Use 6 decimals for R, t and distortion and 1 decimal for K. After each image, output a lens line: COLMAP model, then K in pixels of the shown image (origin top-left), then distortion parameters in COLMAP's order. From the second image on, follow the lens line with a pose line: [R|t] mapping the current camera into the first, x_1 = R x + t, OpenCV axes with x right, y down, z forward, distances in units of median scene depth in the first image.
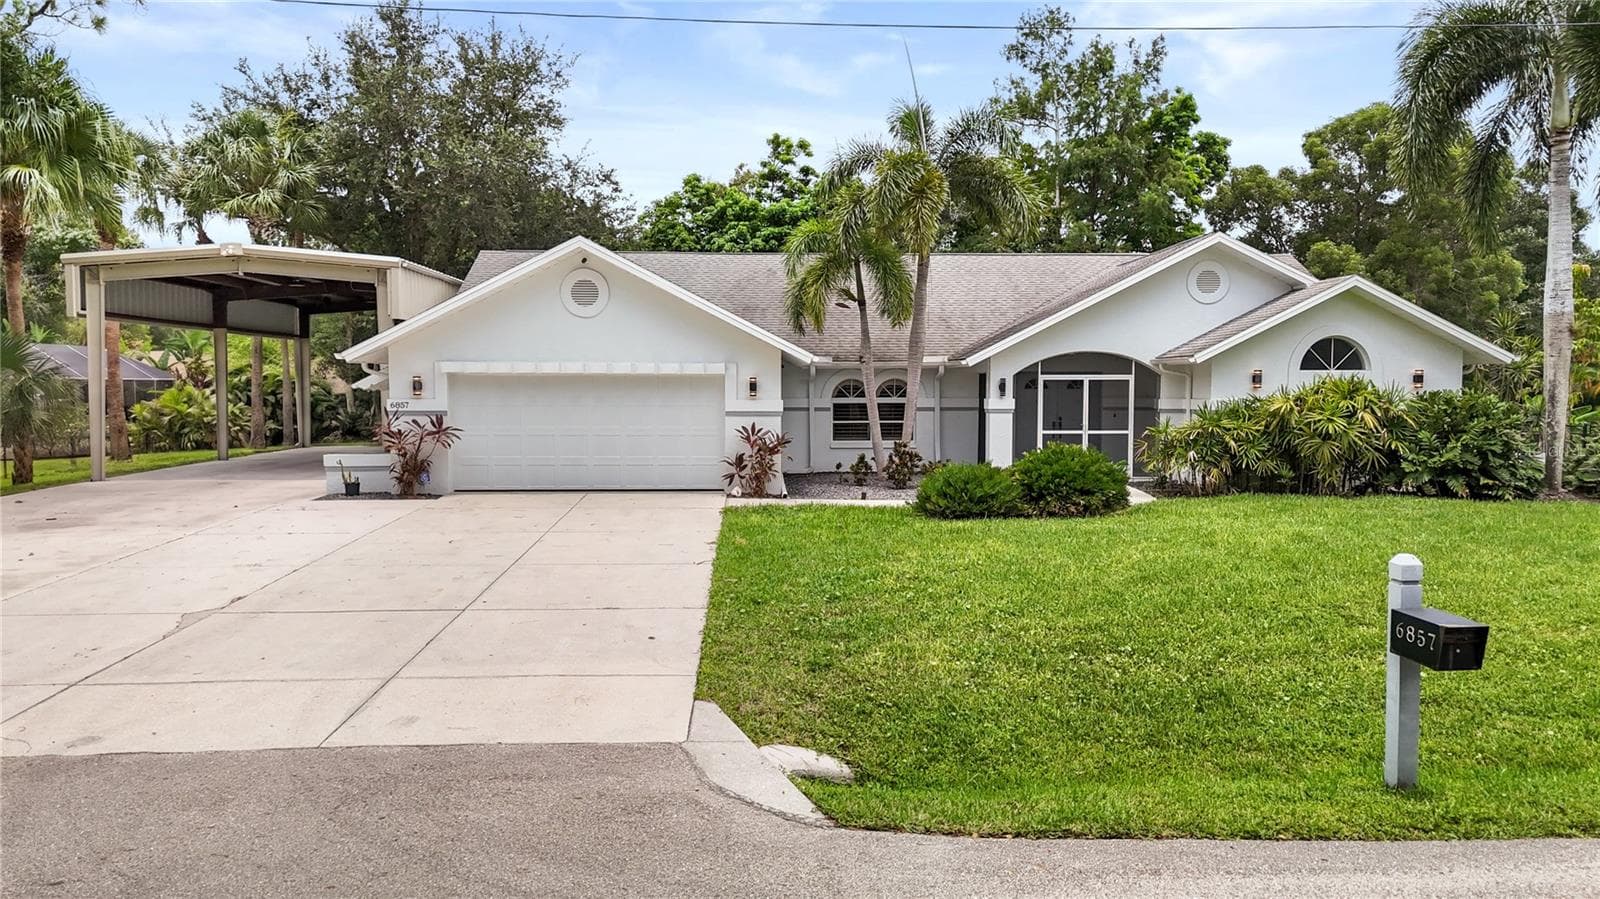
lens RADIAL K [[1201.4, 0, 800.0], [0, 1201.4, 449.5], [0, 0, 1]] dist [0.069614, -0.044325]
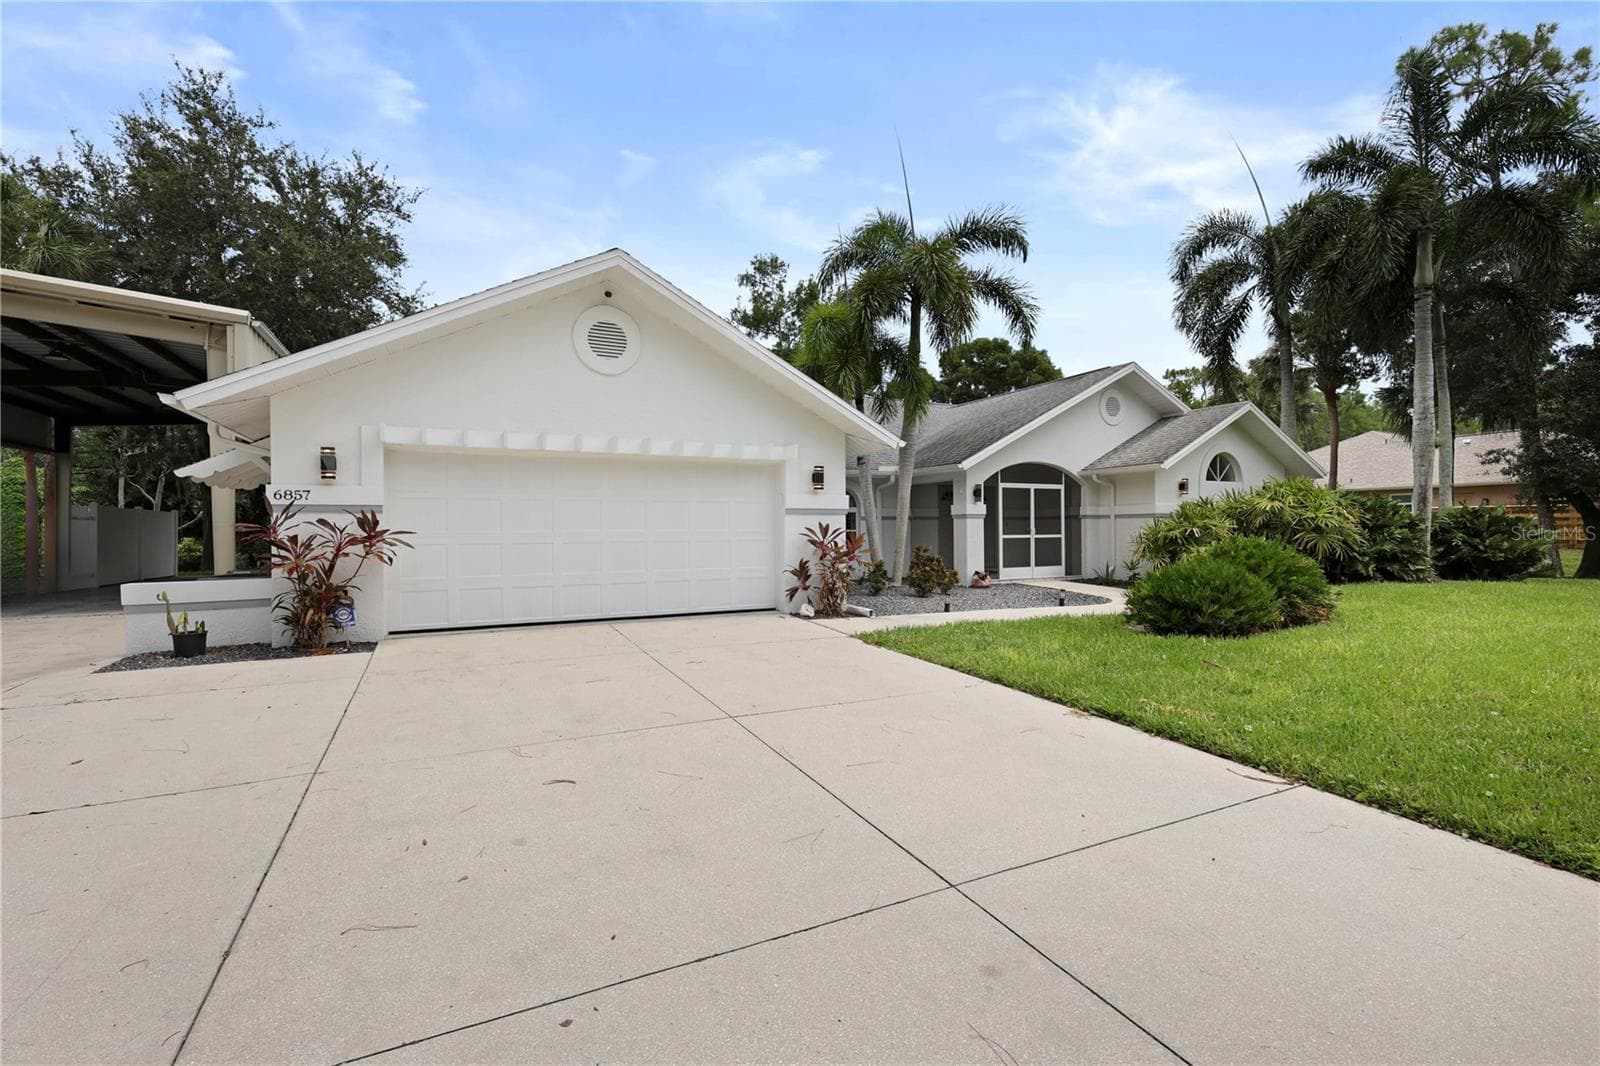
lens RADIAL K [[696.3, 0, 800.0], [0, 696.3, 533.0], [0, 0, 1]] dist [0.012258, 0.000250]
pose [[0.911603, -0.009418, 0.410963, -0.214723], [0.030108, 0.998582, -0.043901, 0.004074], [-0.409967, 0.052394, 0.910594, 0.513316]]
